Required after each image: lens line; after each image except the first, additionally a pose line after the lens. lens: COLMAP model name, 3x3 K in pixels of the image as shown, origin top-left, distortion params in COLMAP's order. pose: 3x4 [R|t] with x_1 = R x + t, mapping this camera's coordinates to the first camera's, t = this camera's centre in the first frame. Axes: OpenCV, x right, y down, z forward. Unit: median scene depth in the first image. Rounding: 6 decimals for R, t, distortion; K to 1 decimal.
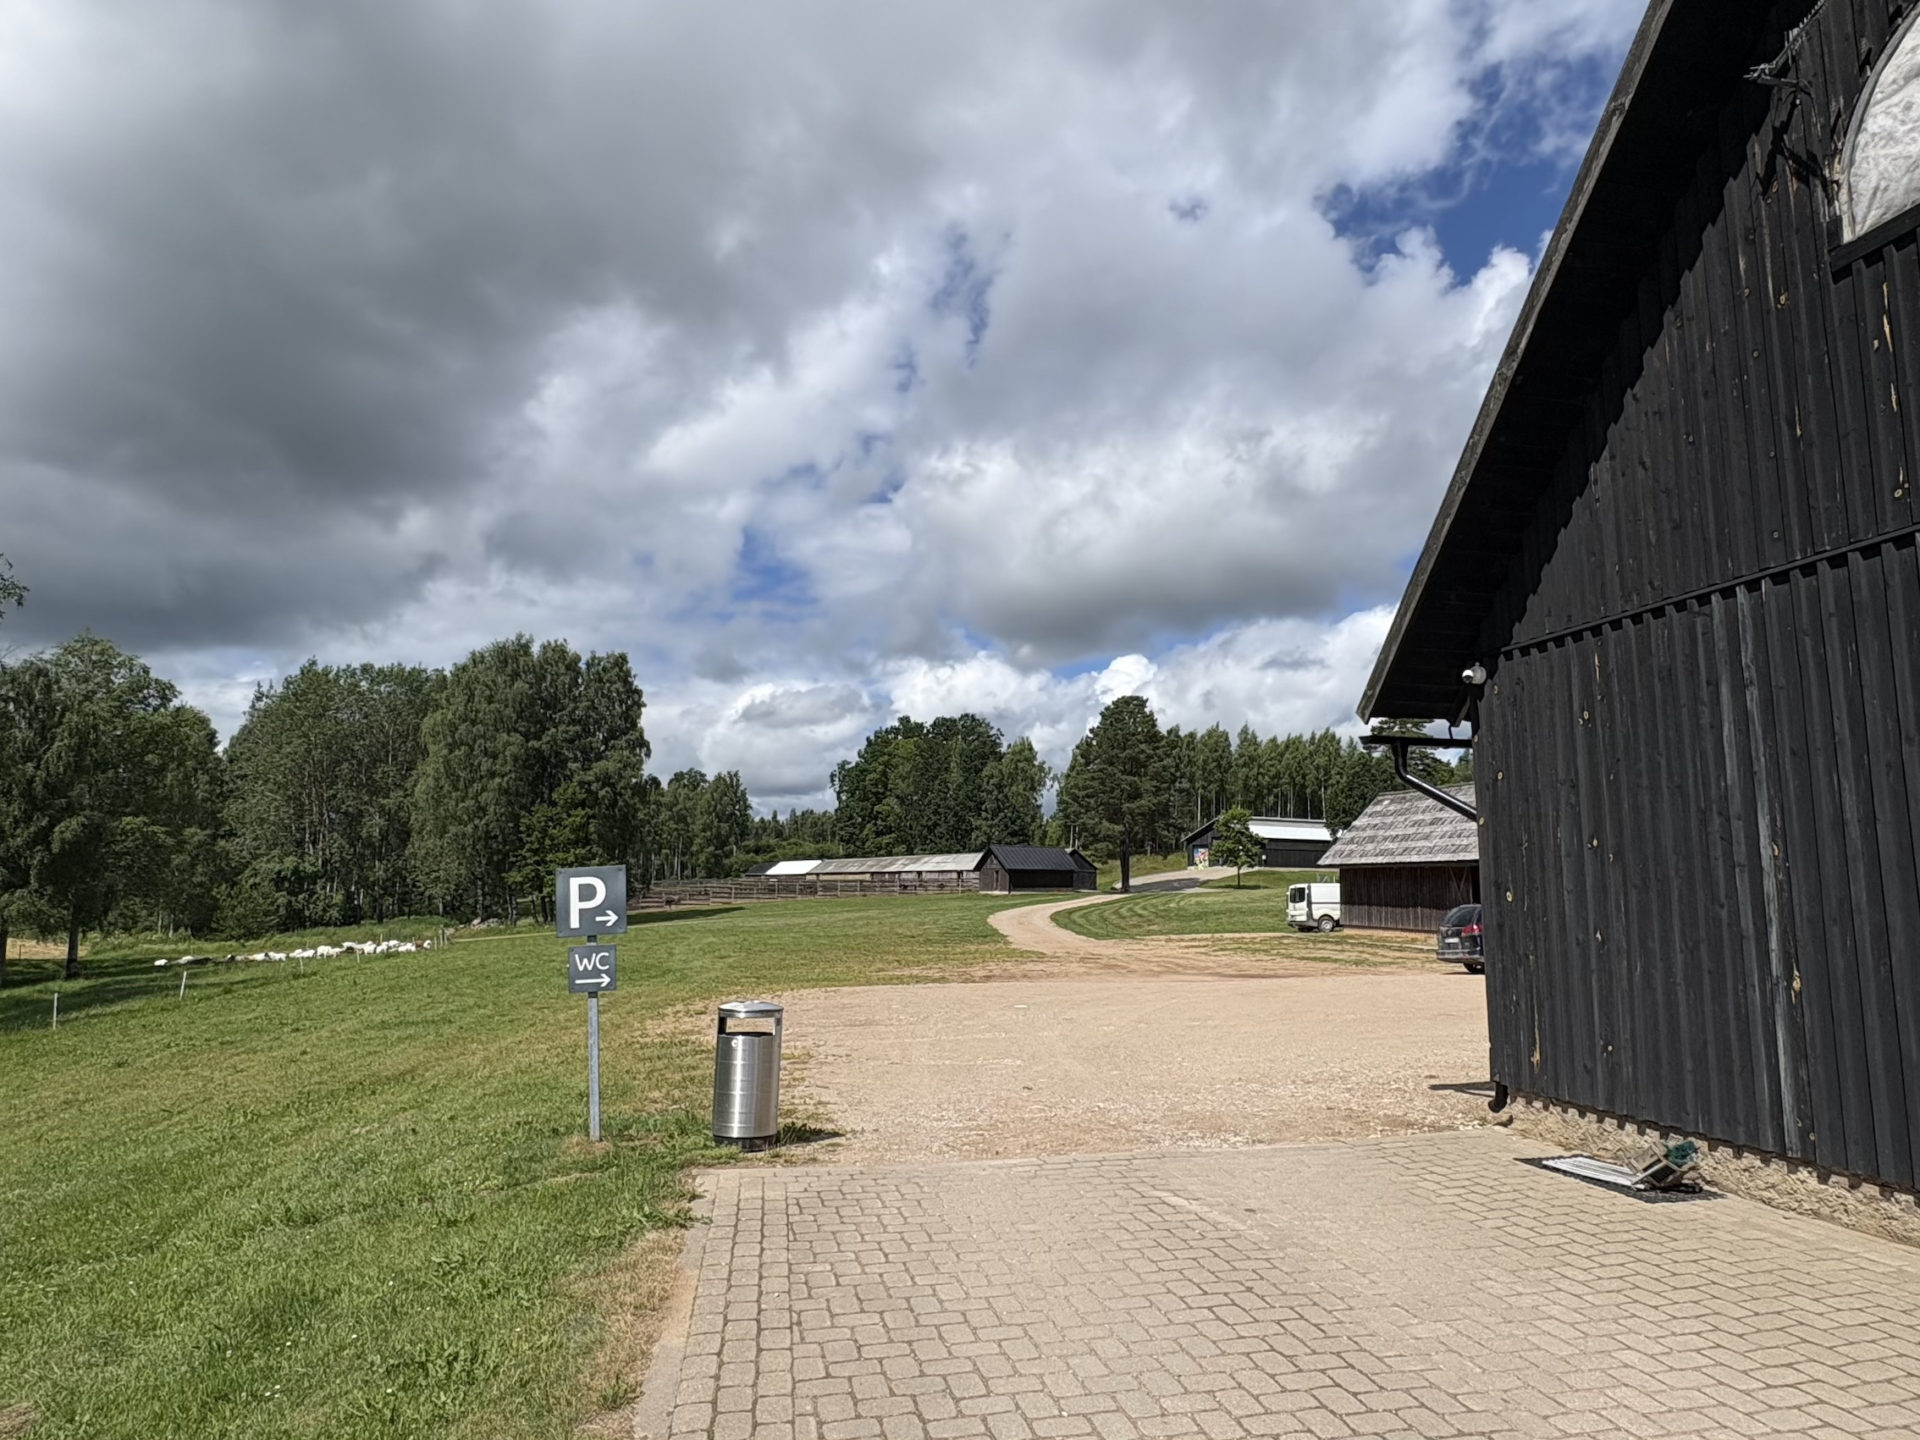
lens RADIAL K [[1129.2, 0, 956.7], [0, 1129.2, 721.1], [0, 0, 1]] dist [0.002808, 0.000220]
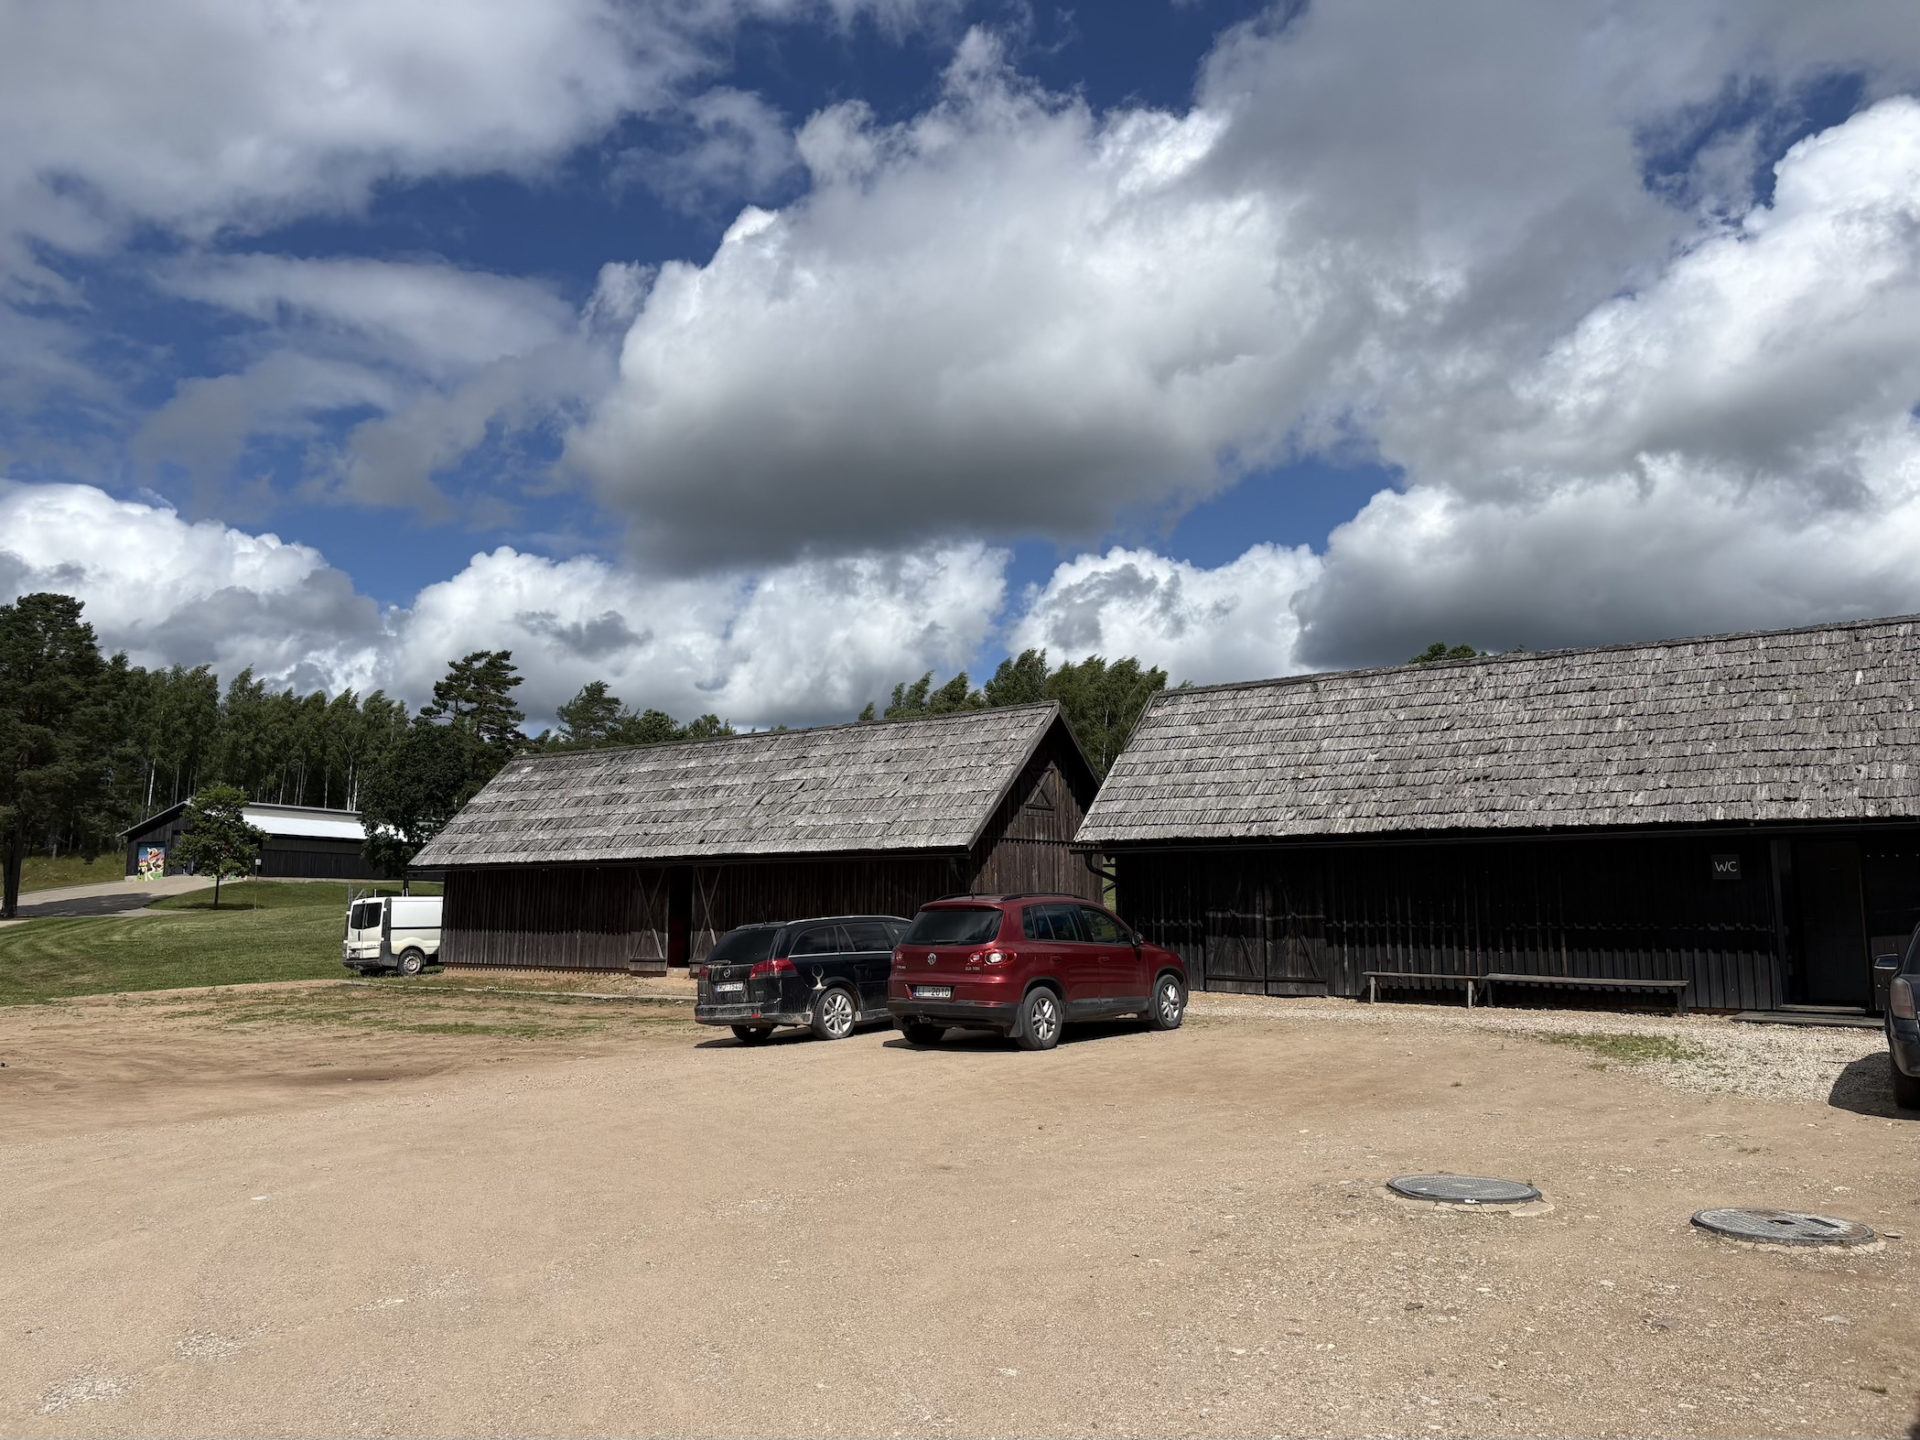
lens RADIAL K [[1446.5, 0, 949.4], [0, 1446.5, 709.9], [0, 0, 1]] dist [0.020503, 0.000101]
pose [[0.749657, 0.082635, 0.656647, 0.013455], [-0.089749, 0.995702, -0.022841, 0.029695], [-0.655713, -0.041810, 0.753852, 0.186061]]
